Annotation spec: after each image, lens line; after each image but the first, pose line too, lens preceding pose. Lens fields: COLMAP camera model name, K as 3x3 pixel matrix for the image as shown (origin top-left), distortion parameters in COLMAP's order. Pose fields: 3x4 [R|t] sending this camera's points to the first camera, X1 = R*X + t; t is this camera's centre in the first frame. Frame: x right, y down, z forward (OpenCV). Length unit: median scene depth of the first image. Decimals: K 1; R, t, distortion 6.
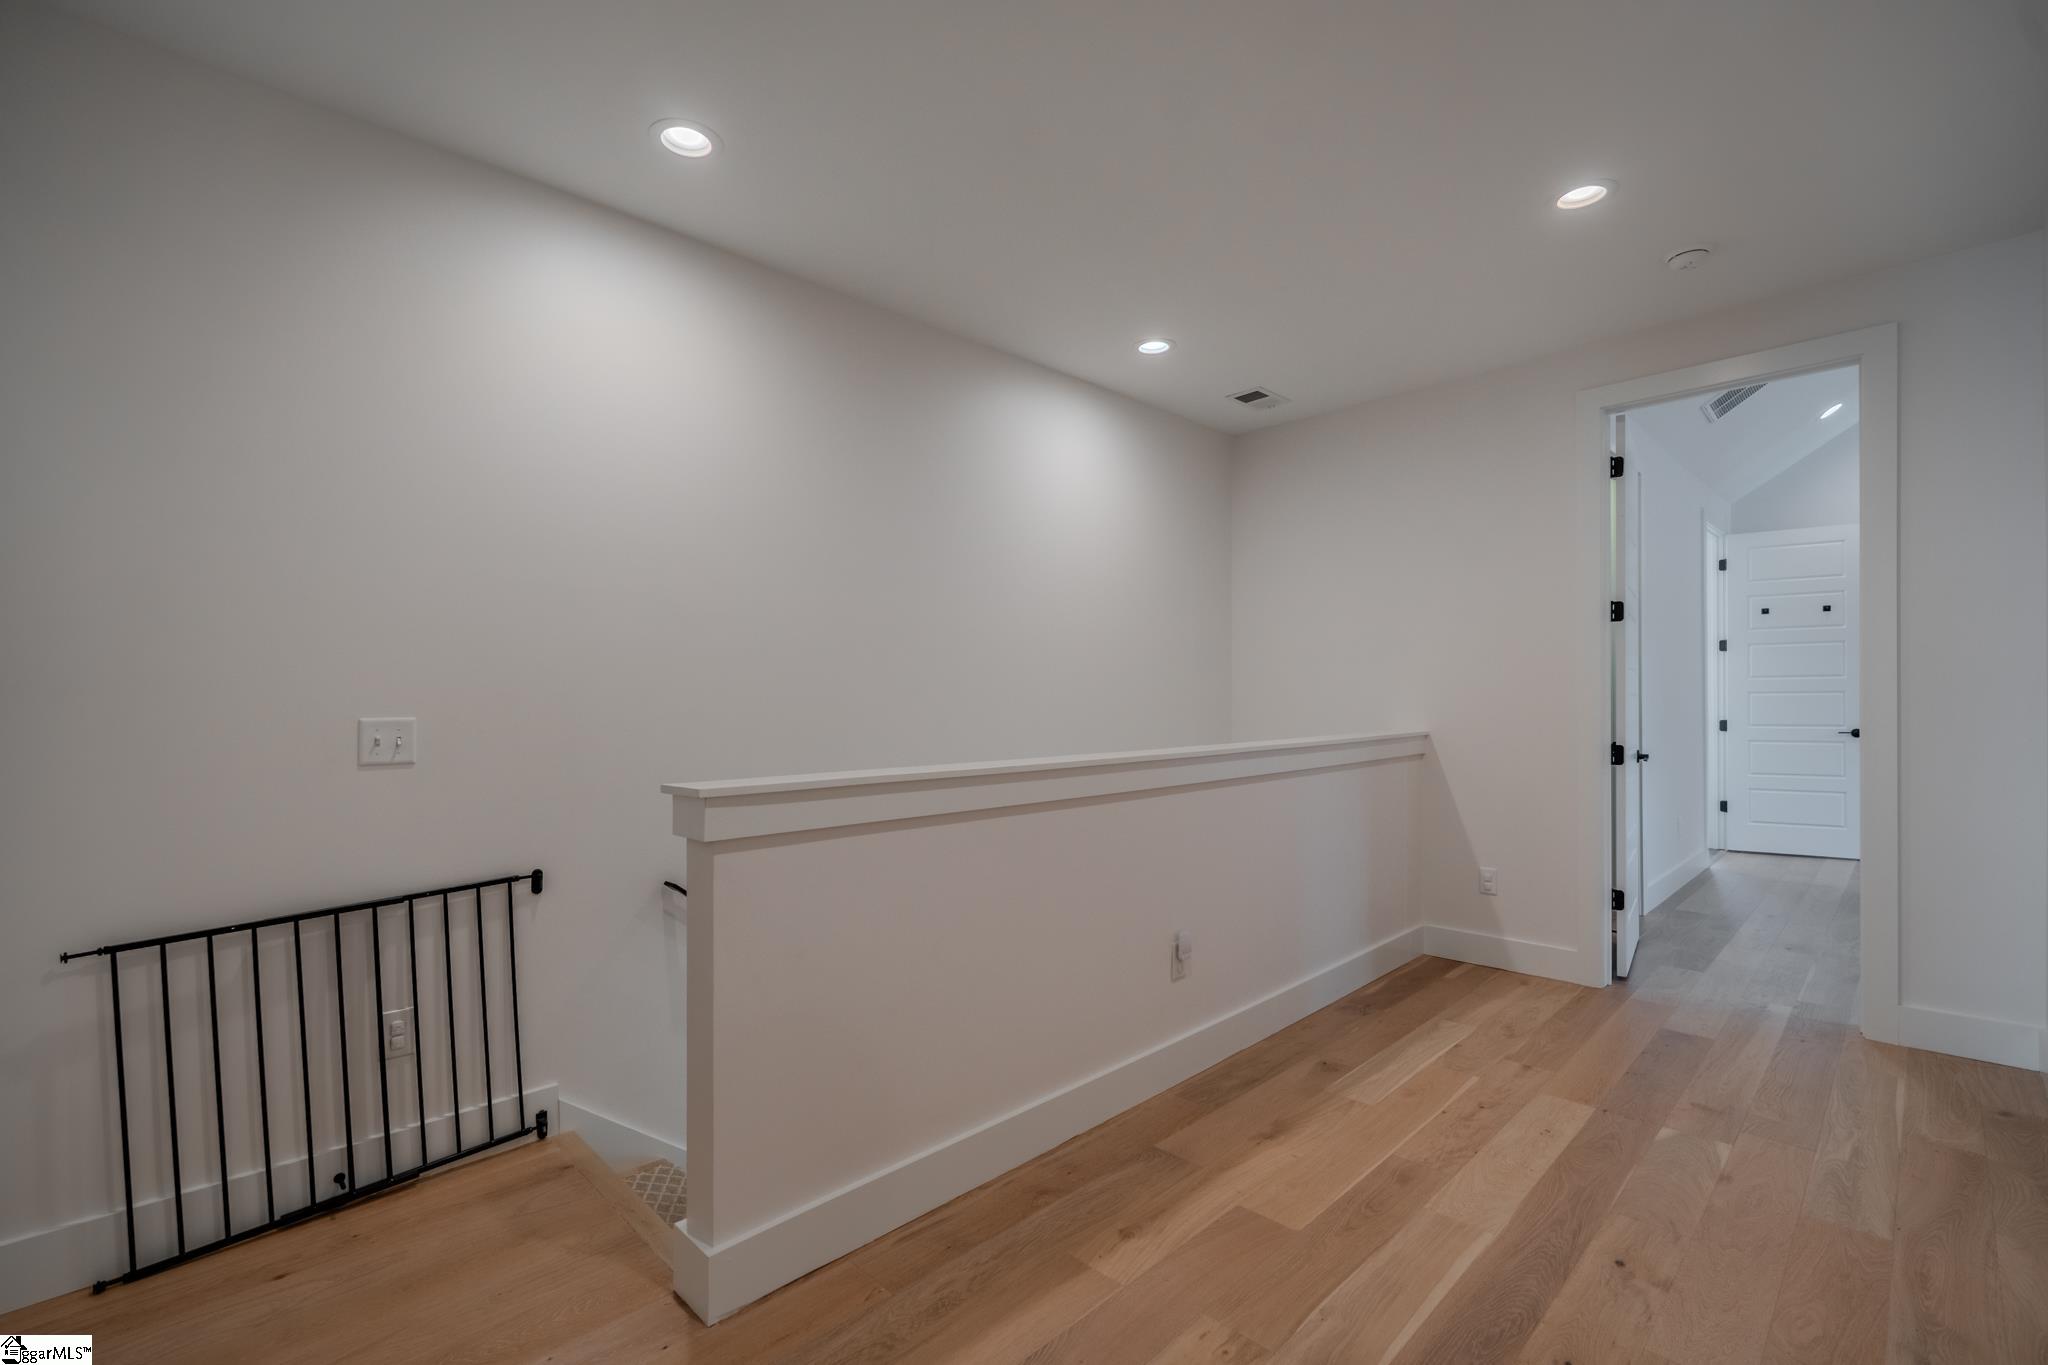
lens RADIAL K [[938.3, 0, 1023.0], [0, 938.3, 682.0], [0, 0, 1]] dist [-0.004611, 0.000174]
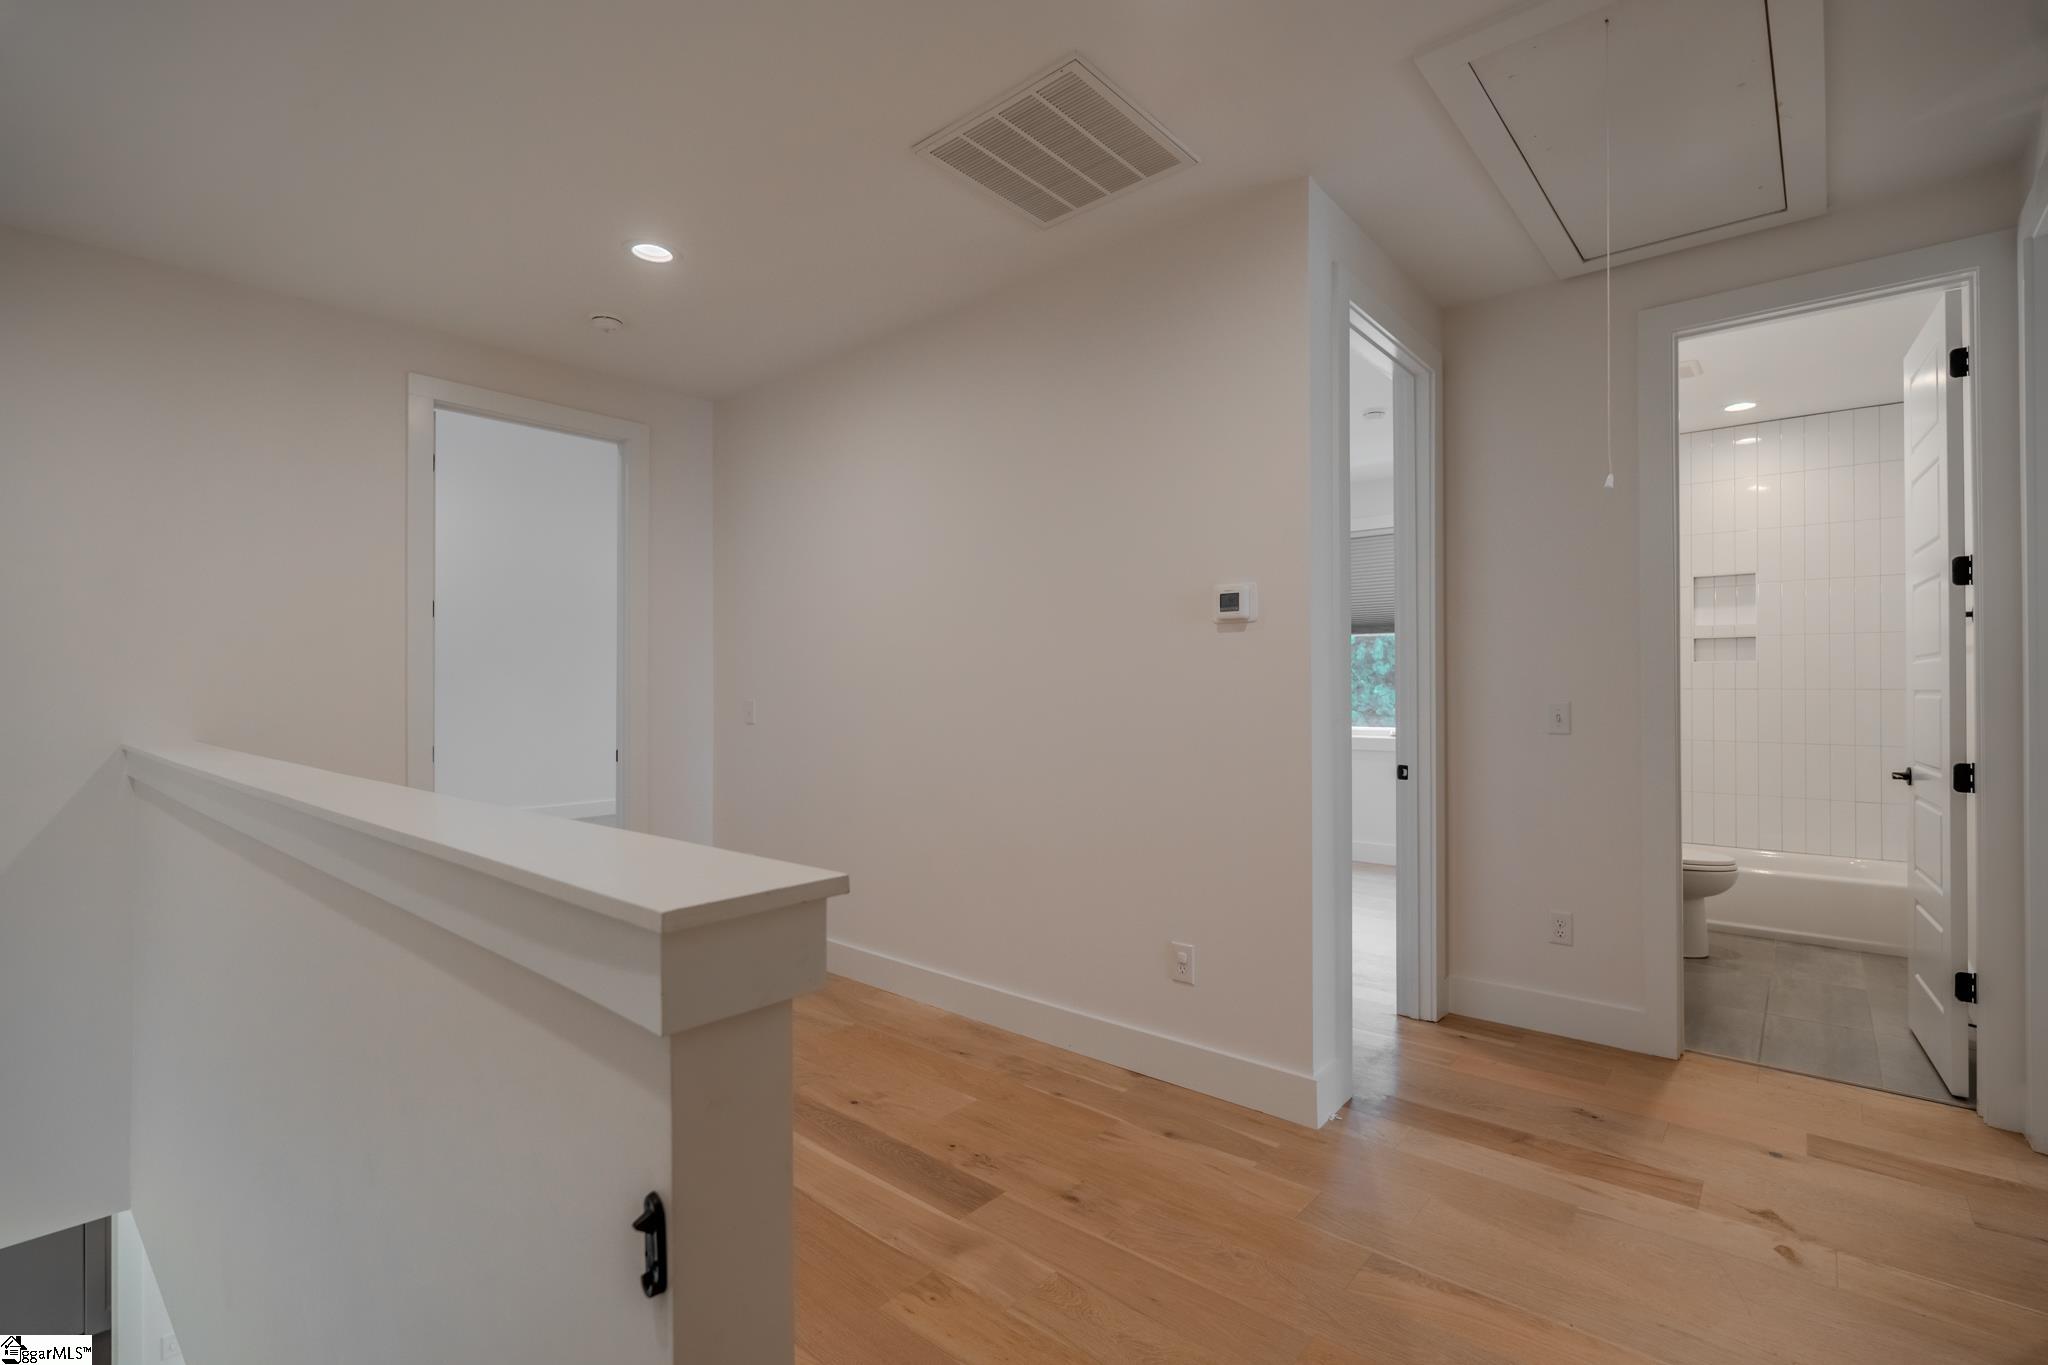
lens RADIAL K [[938.3, 0, 1021.8], [0, 938.3, 685.6], [0, 0, 1]] dist [-0.004611, 0.000174]
pose [[-0.079377, 0.007545, 0.996816, -0.787851], [0.002160, 0.999970, -0.007397, 0.020471], [-0.996842, 0.001566, -0.079391, 0.894333]]
